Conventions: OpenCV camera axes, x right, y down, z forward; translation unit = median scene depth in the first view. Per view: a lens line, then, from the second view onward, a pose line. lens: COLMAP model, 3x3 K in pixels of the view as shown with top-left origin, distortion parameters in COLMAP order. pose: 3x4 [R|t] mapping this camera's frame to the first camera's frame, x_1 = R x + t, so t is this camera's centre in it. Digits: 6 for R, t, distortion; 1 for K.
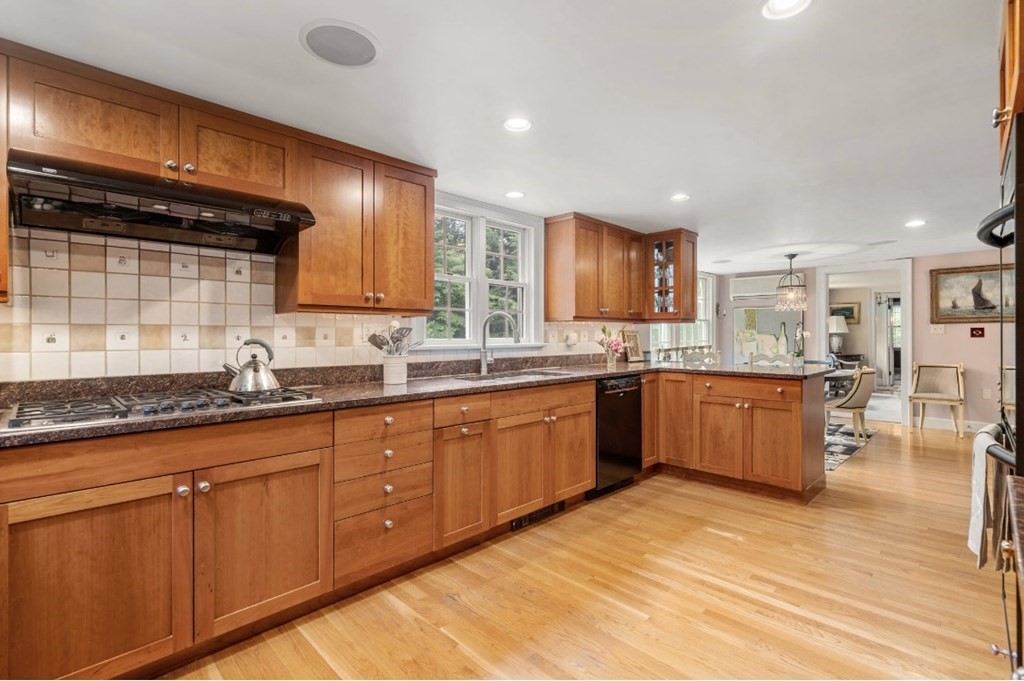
lens RADIAL K [[471.6, 0, 509.0], [0, 471.6, 334.9], [0, 0, 1]] dist [0.002024, -0.000417]
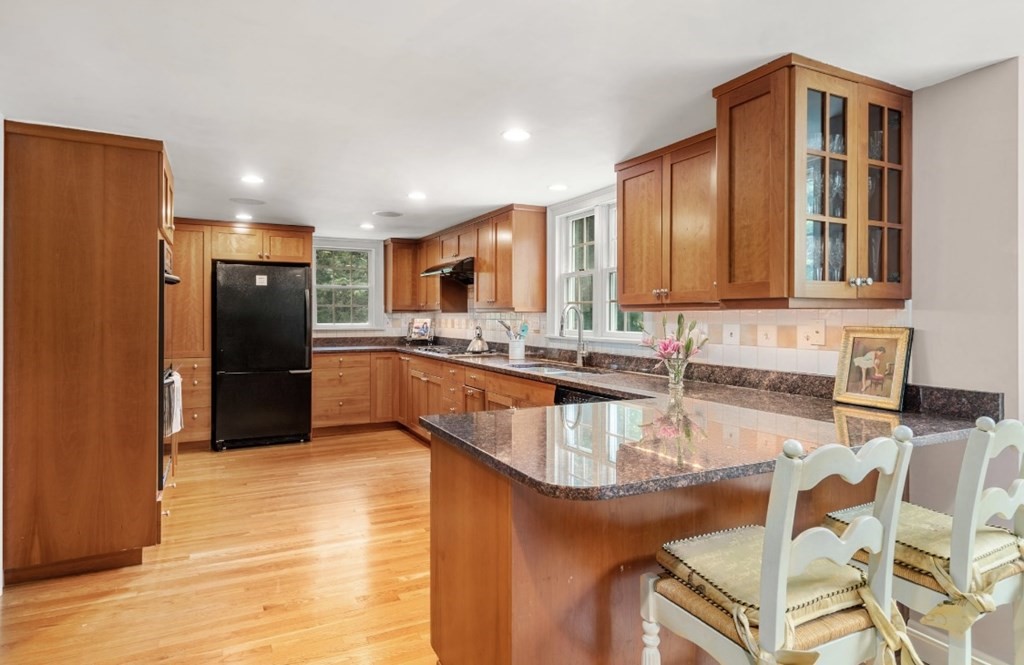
lens RADIAL K [[529.1, 0, 498.3], [0, 529.1, 313.2], [0, 0, 1]] dist [0.000664, -0.000495]
pose [[-0.295590, -0.002956, -0.955310, 1.543989], [-0.000574, 0.999996, -0.002916, -0.037927], [0.955315, -0.000313, -0.295591, 1.666790]]
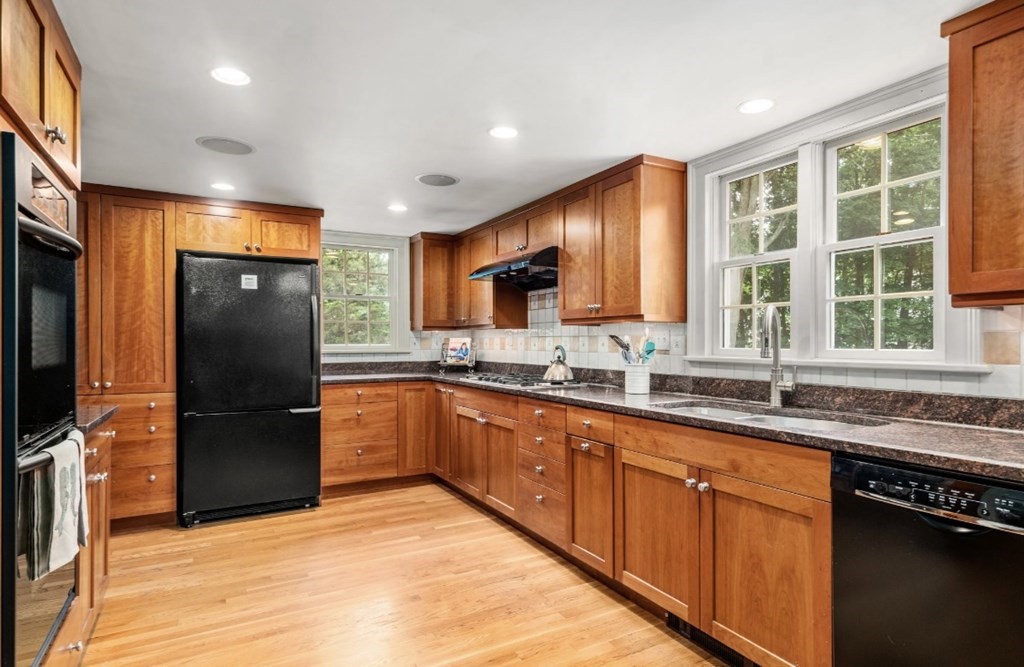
lens RADIAL K [[529.1, 0, 508.6], [0, 529.1, 338.1], [0, 0, 1]] dist [0.000664, -0.000495]
pose [[-0.264541, -0.002505, -0.964371, 1.015864], [0.003064, 0.999989, -0.003438, -0.007427], [0.964369, -0.003864, -0.264531, 1.207430]]
